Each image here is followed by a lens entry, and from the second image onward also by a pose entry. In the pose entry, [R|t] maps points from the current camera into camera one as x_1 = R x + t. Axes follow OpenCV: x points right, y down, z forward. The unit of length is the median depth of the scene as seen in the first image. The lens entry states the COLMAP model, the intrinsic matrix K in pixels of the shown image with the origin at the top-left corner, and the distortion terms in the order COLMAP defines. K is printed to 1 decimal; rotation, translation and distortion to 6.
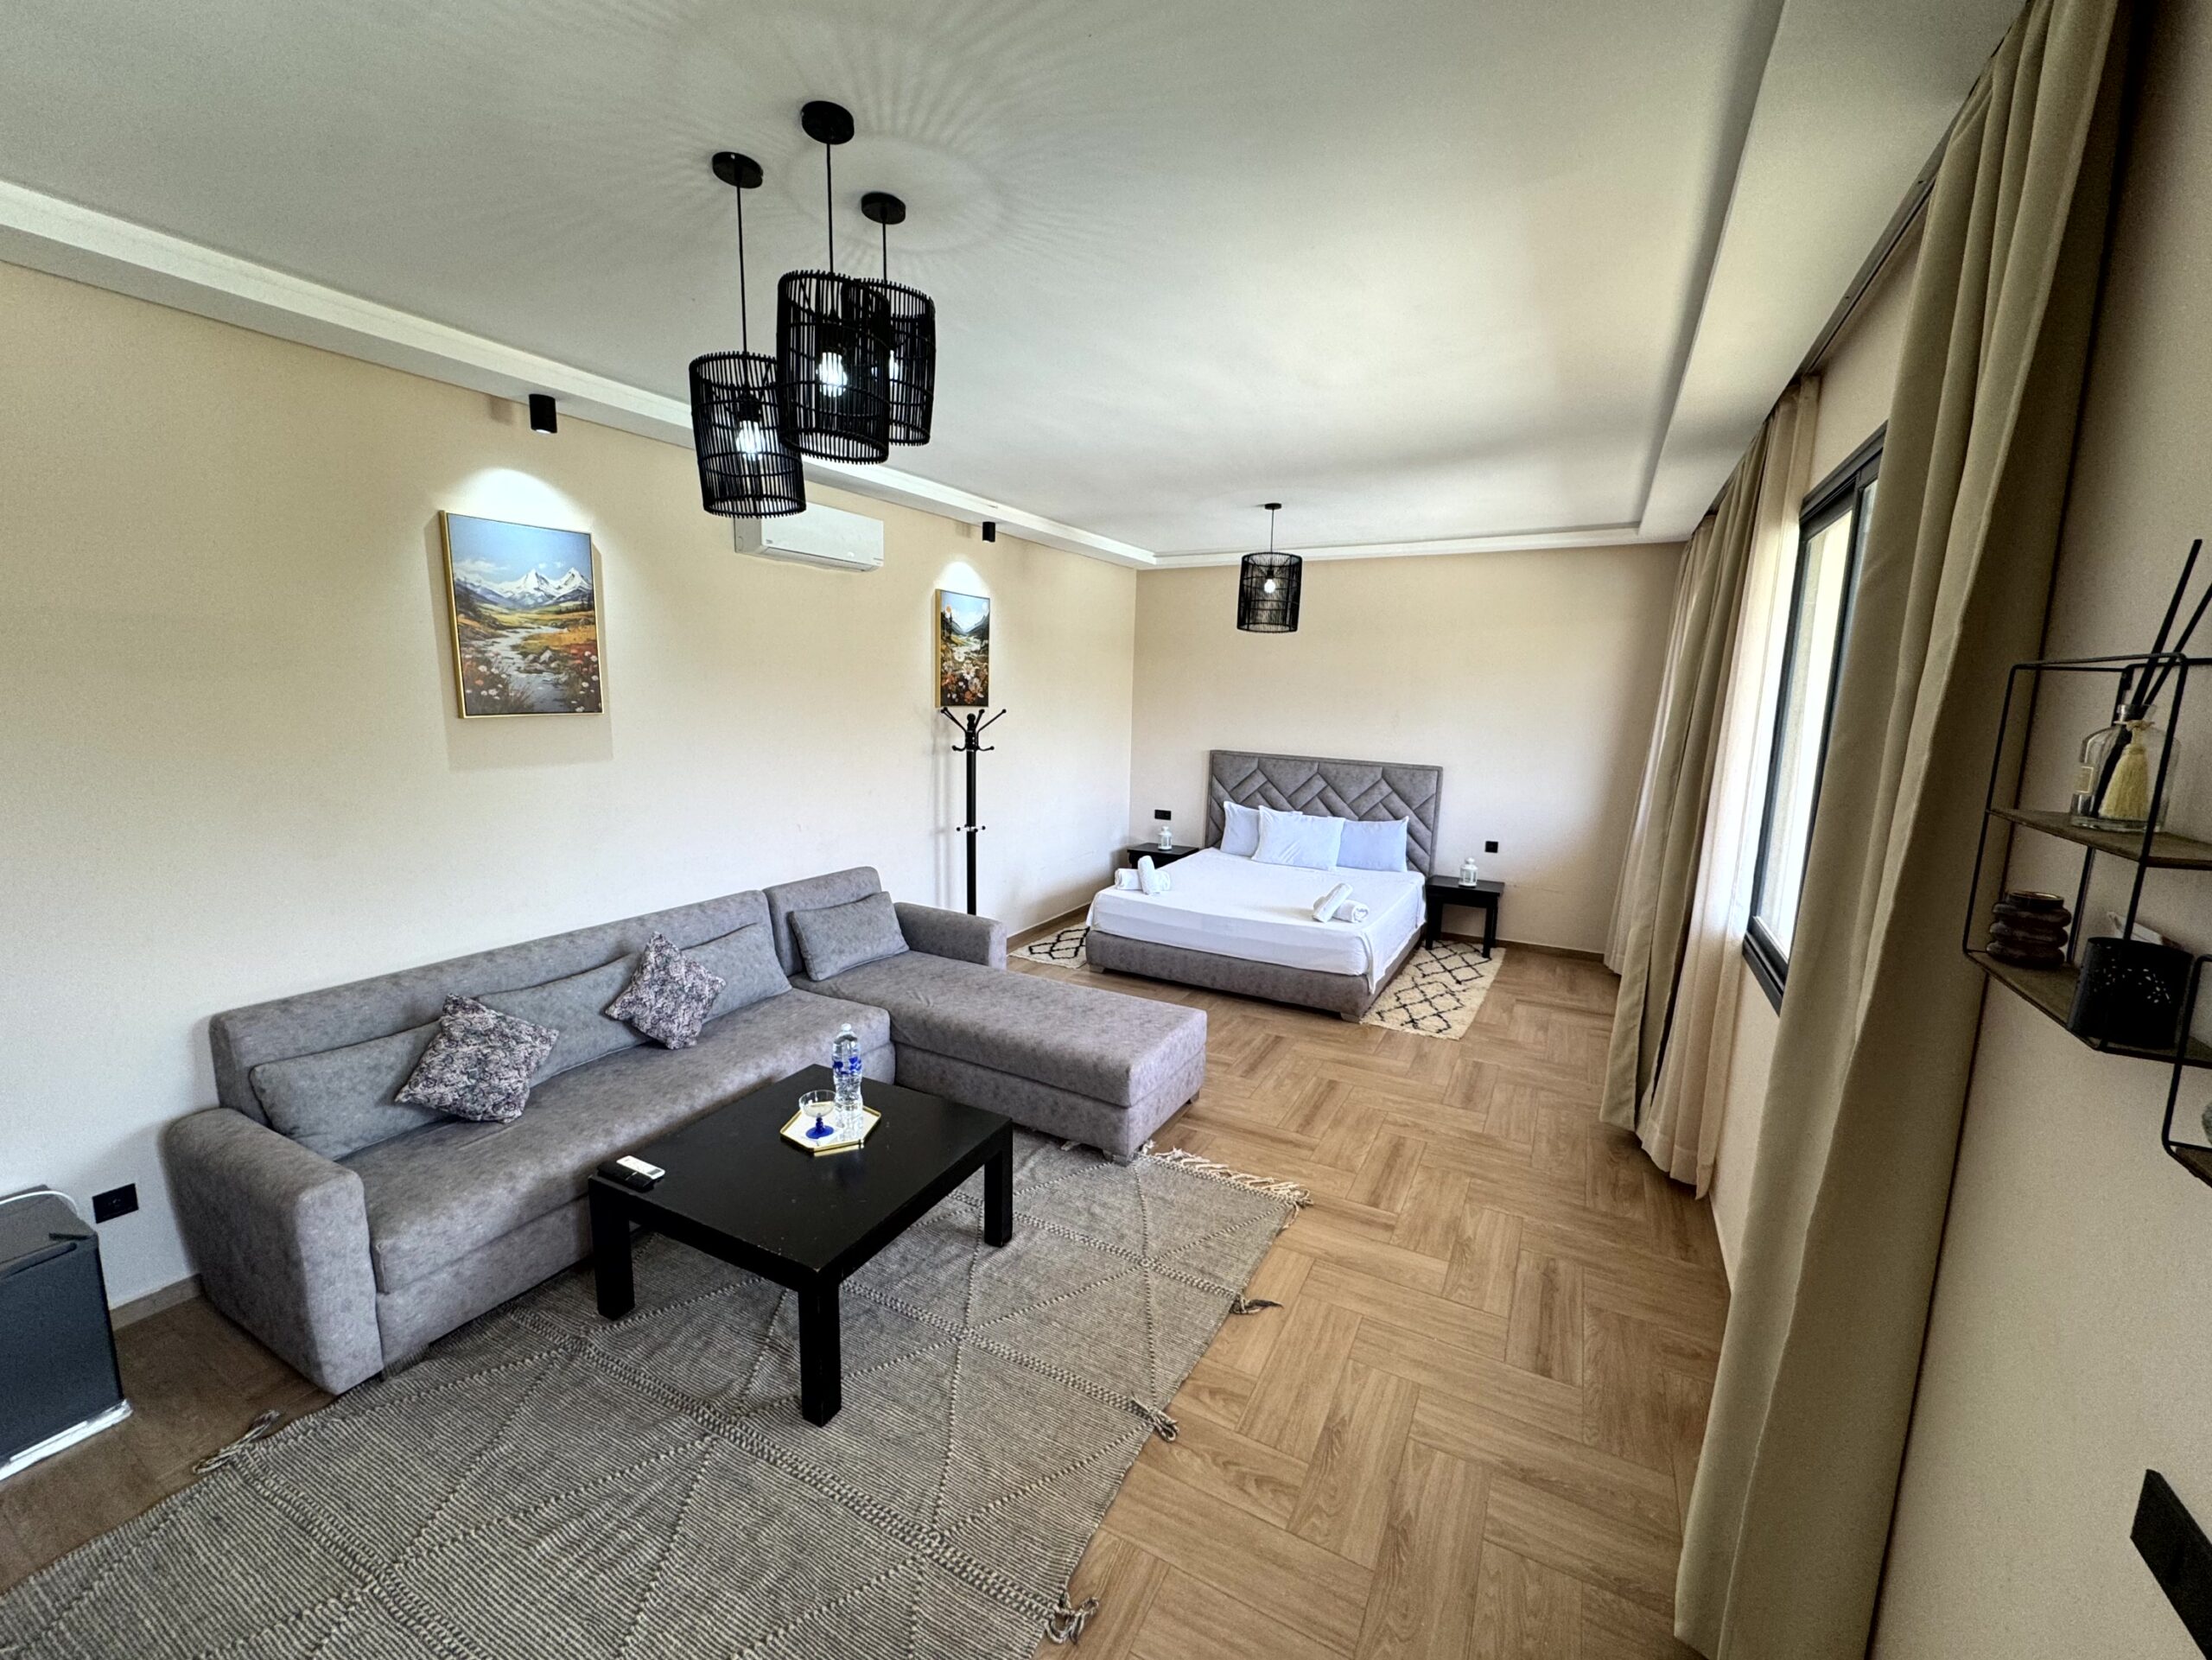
lens RADIAL K [[878.3, 0, 1112.2], [0, 878.3, 826.2], [0, 0, 1]] dist [-0.002780, 0.000456]
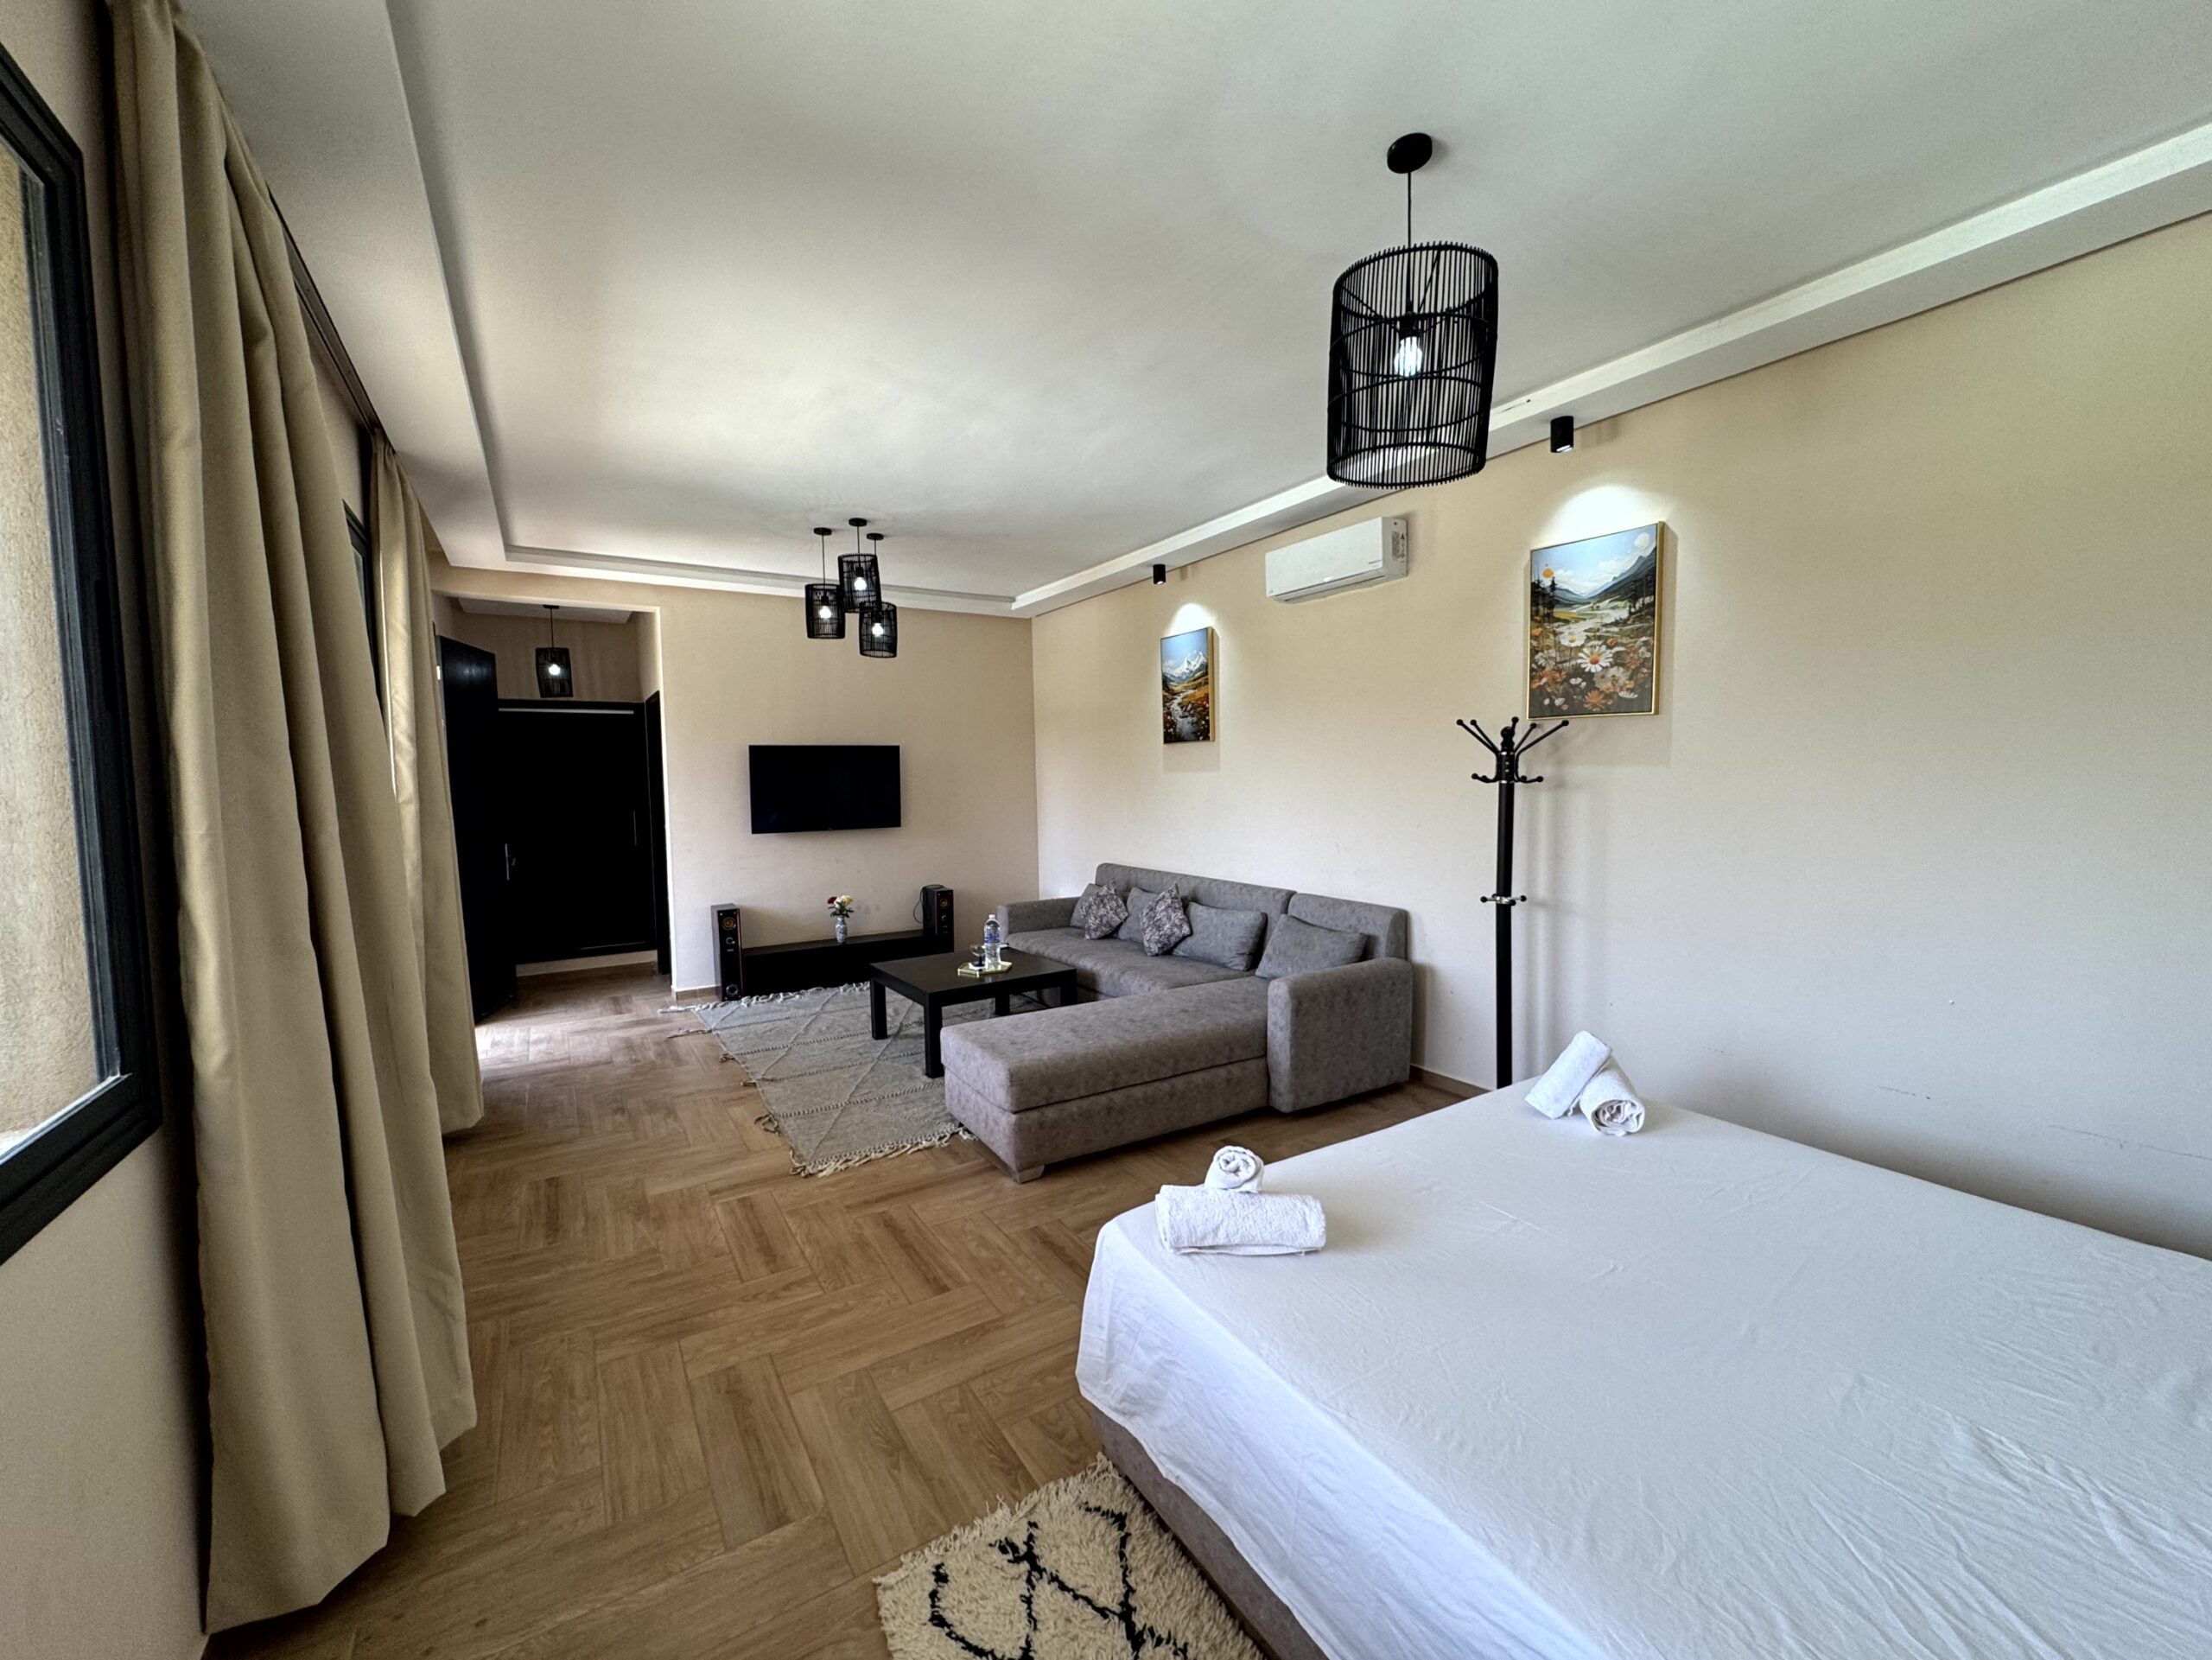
lens RADIAL K [[878.3, 0, 1106.7], [0, 878.3, 823.8], [0, 0, 1]] dist [-0.002780, 0.000456]
pose [[-0.491336, 0.039639, -0.870068, 0.548409], [-0.129532, 0.984529, 0.118002, -0.090731], [0.861284, 0.170681, -0.478600, 1.023397]]
